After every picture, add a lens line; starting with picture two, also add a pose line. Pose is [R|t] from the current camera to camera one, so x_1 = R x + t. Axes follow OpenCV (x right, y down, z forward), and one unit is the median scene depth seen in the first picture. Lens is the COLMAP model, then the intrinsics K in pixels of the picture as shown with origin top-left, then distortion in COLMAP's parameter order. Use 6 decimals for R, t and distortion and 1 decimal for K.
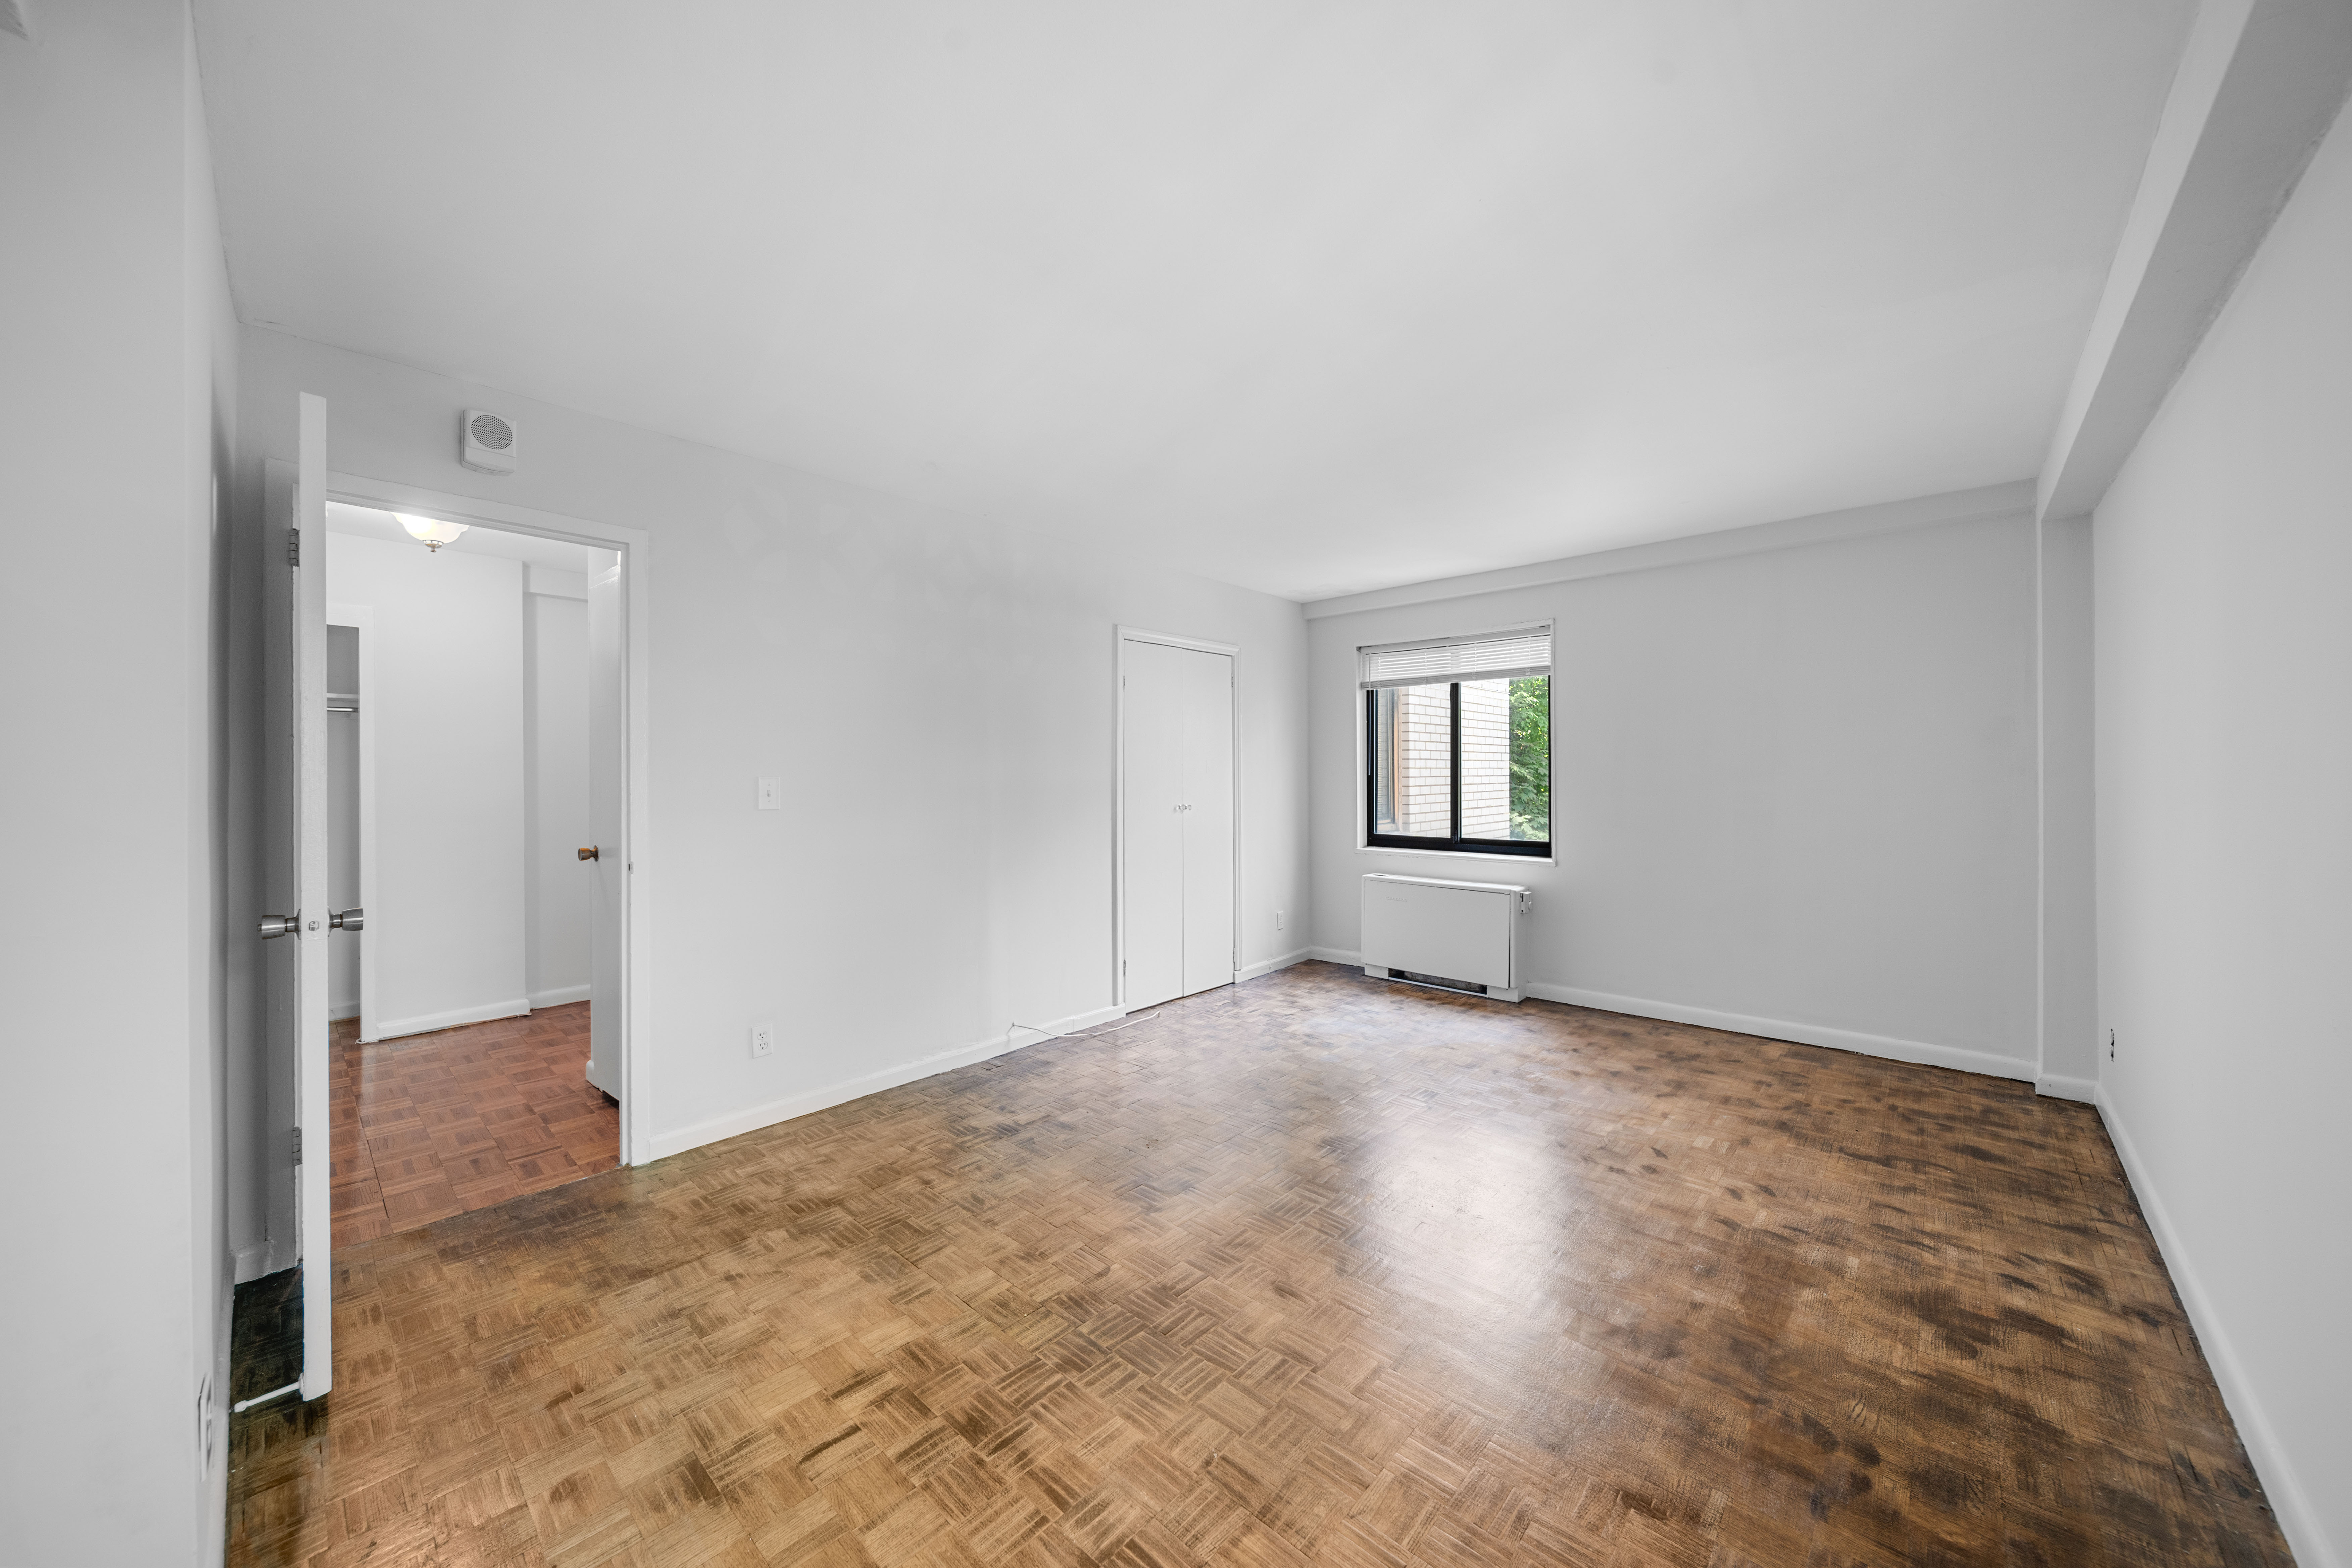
lens RADIAL K [[831.3, 0, 1180.0], [0, 831.3, 776.1], [0, 0, 1]] dist [-0.003376, -0.000732]
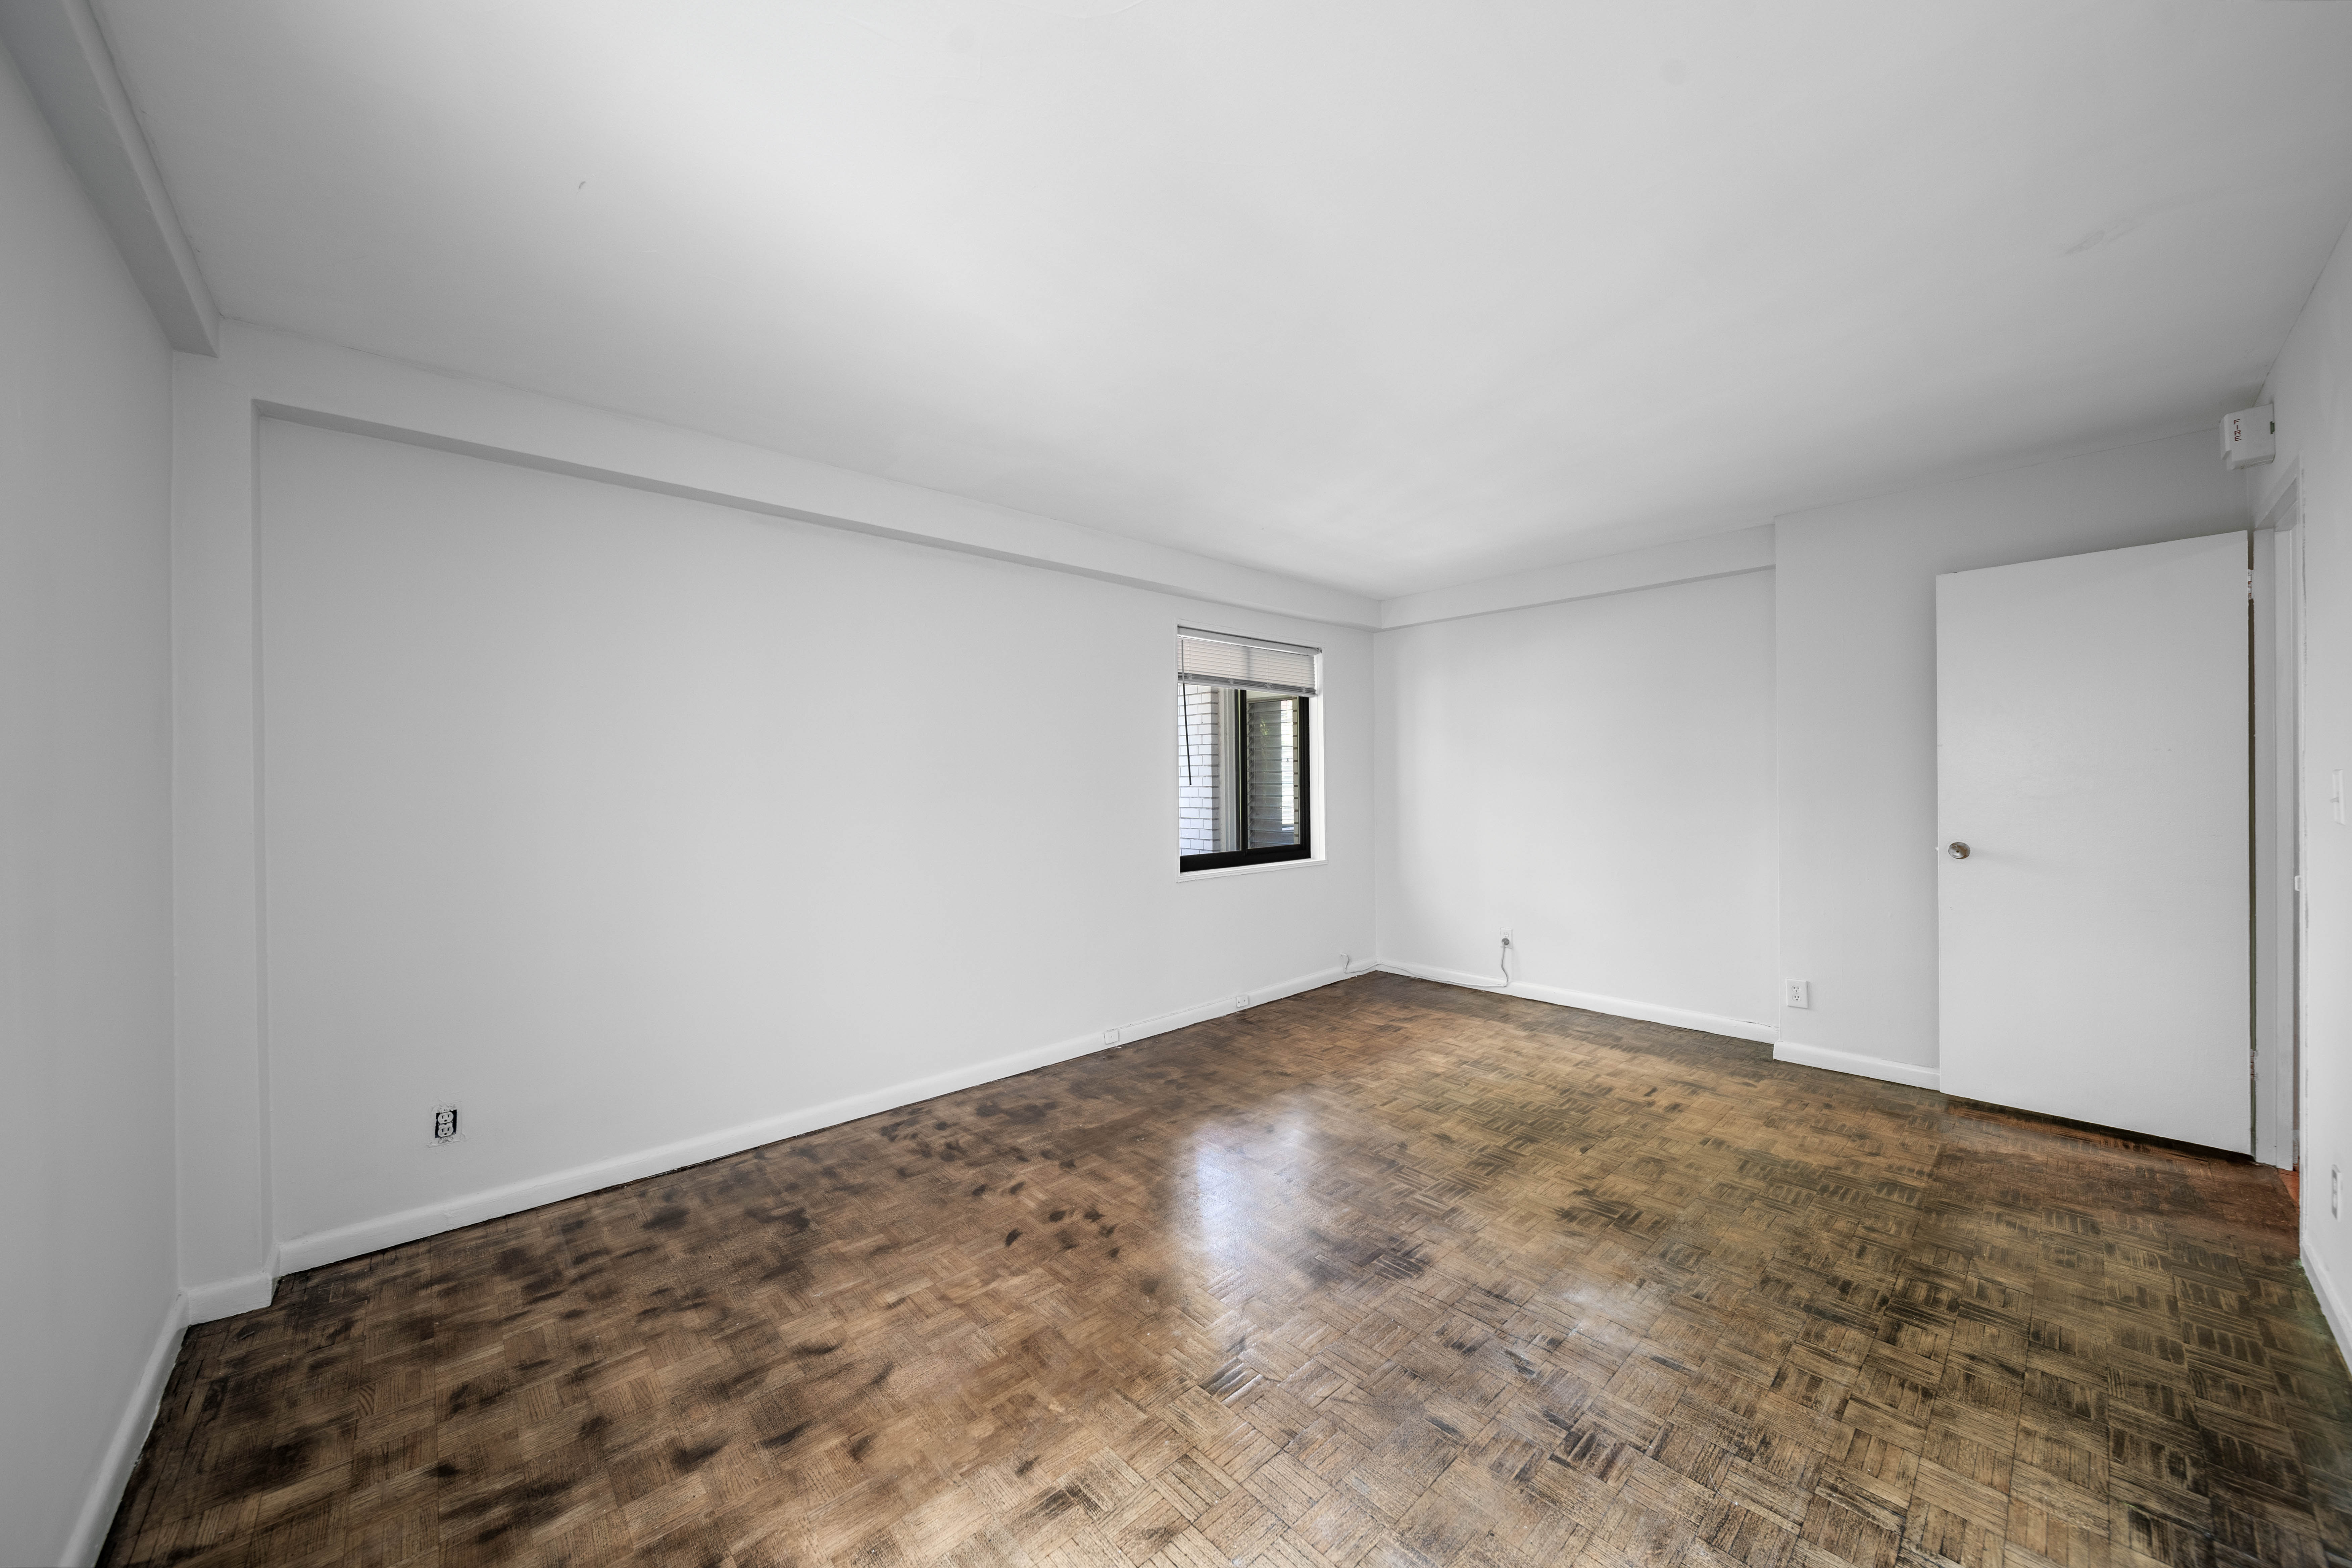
lens RADIAL K [[831.3, 0, 1180.4], [0, 831.3, 778.6], [0, 0, 1]] dist [-0.003376, -0.000732]
pose [[-0.995885, 0.016203, 0.089168, 0.381230], [0.016159, 0.999869, -0.001208, -0.007965], [-0.089176, 0.000238, -0.996016, 2.134638]]
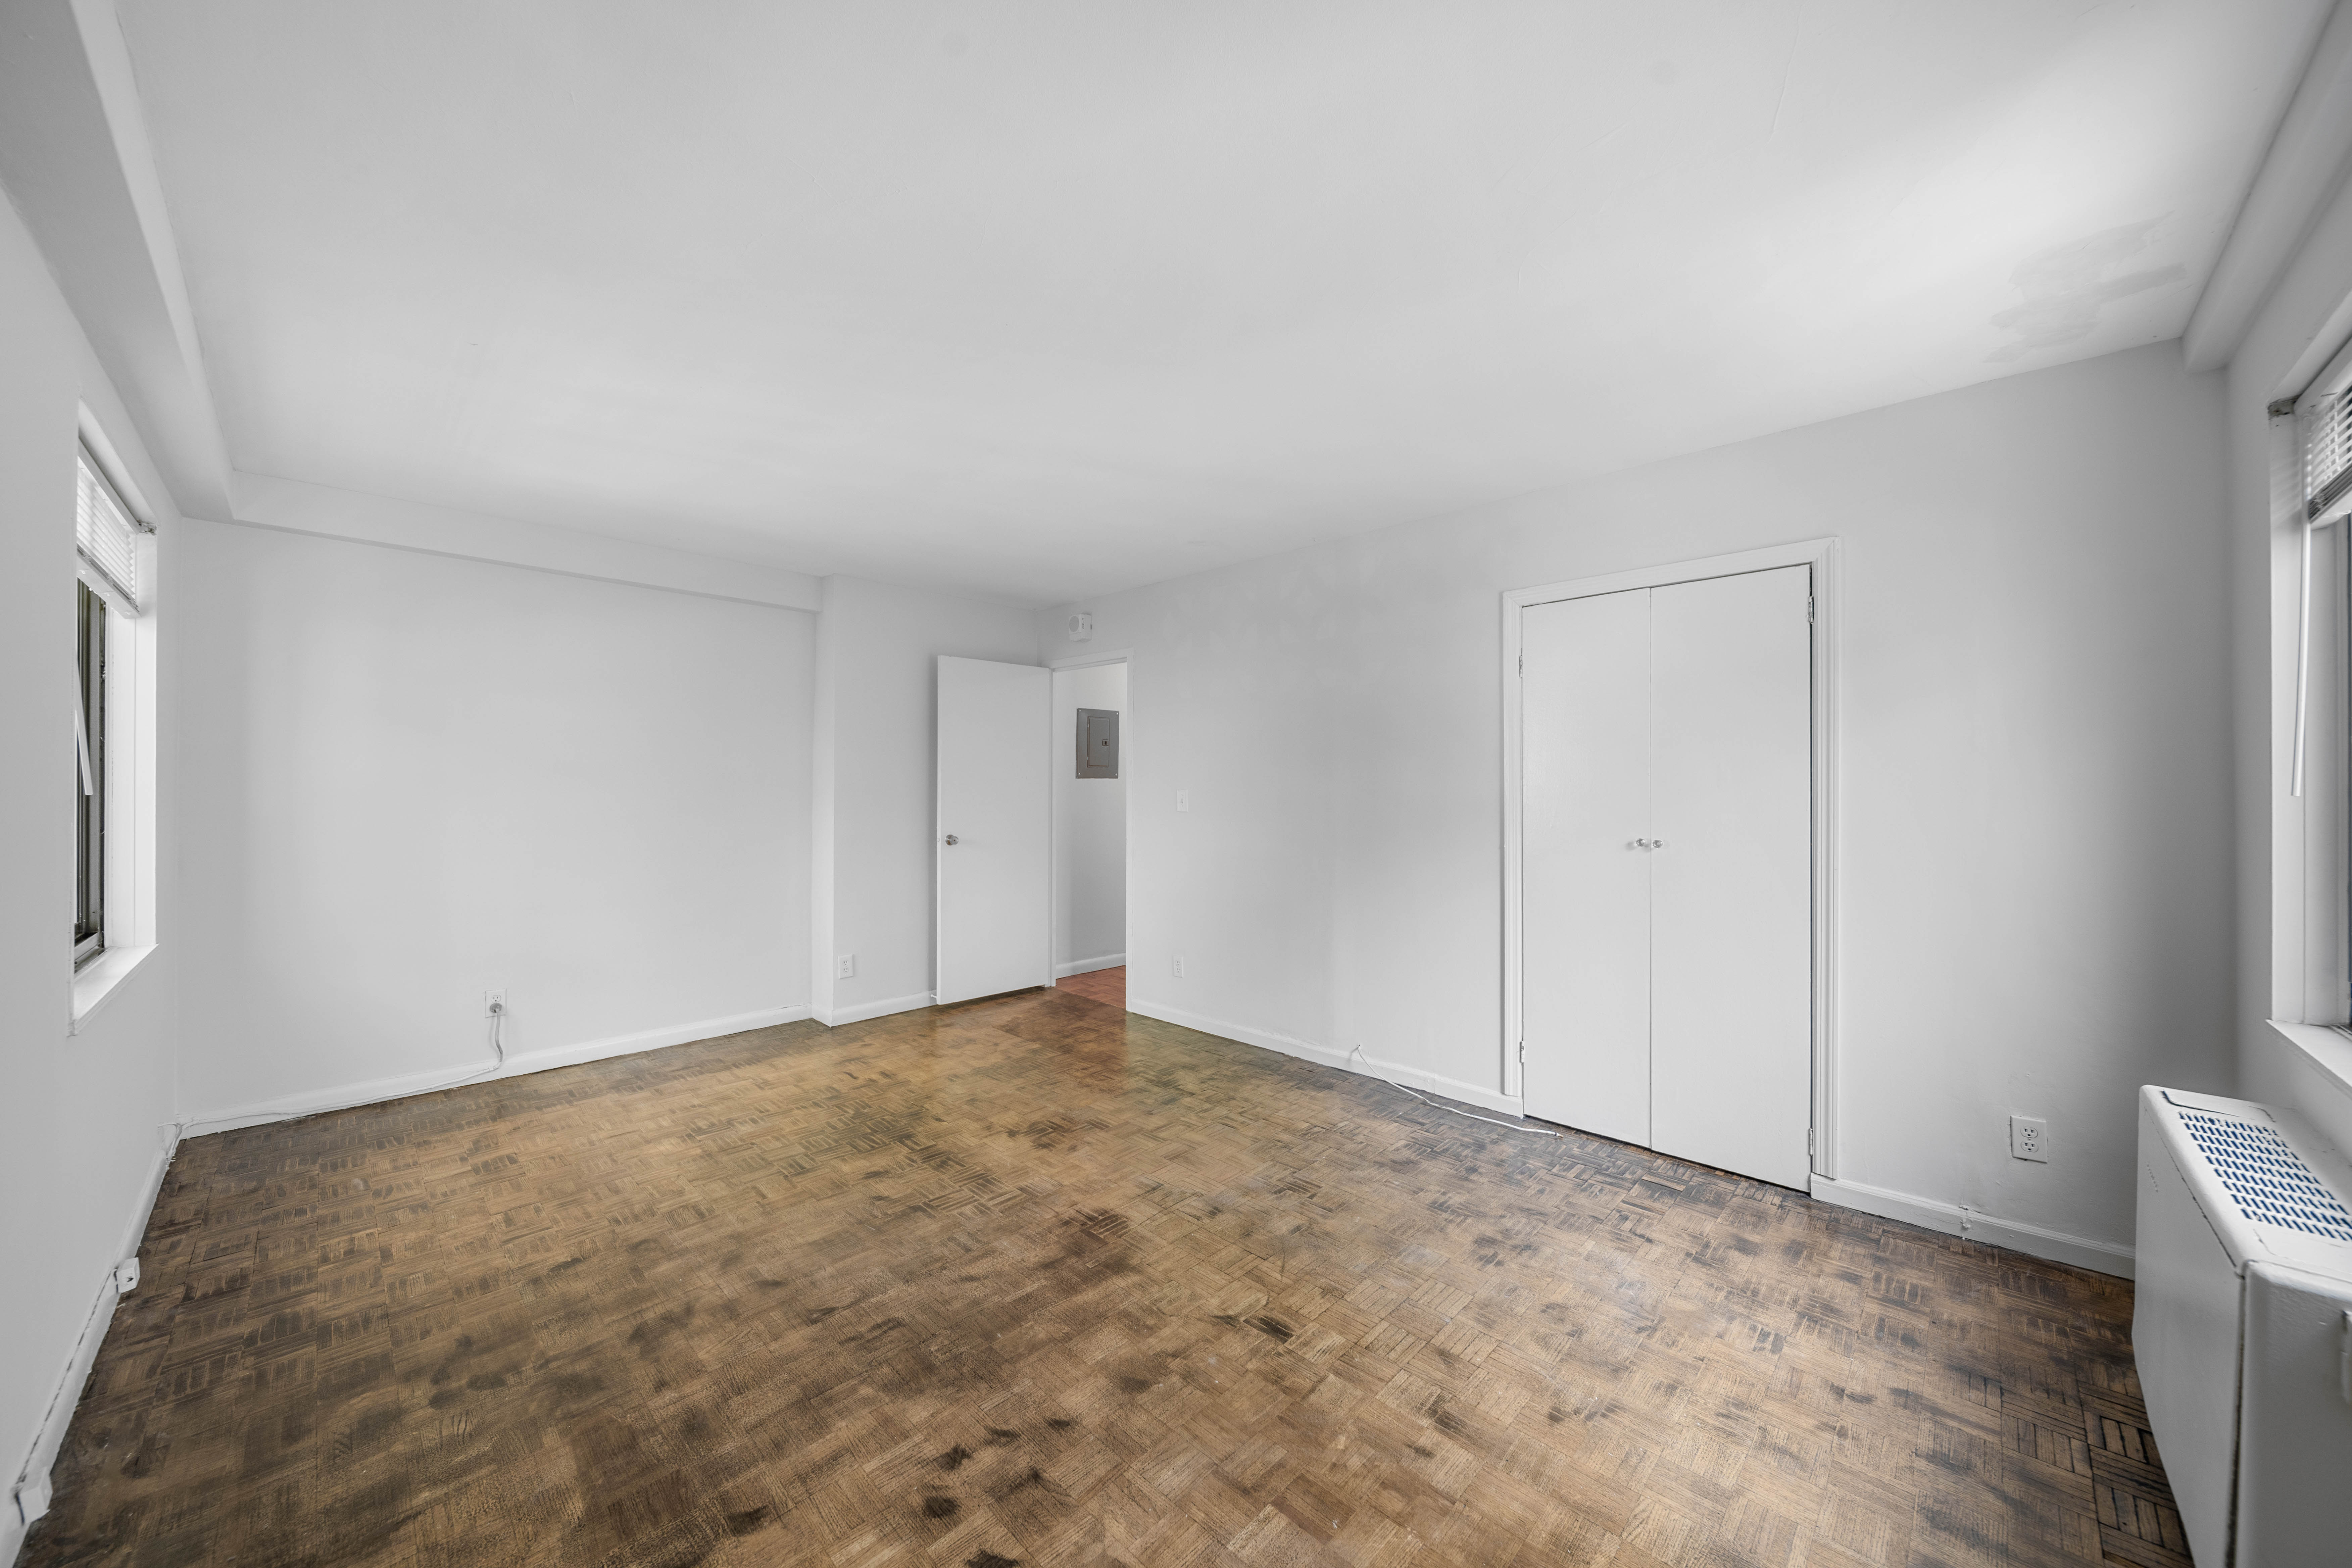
lens RADIAL K [[831.3, 0, 1179.1], [0, 831.3, 794.8], [0, 0, 1]] dist [-0.003376, -0.000732]
pose [[-0.028006, 0.010456, -0.999553, 1.240933], [-0.004955, 0.999932, 0.010599, -0.006627], [0.999595, 0.005249, -0.027952, 1.313678]]
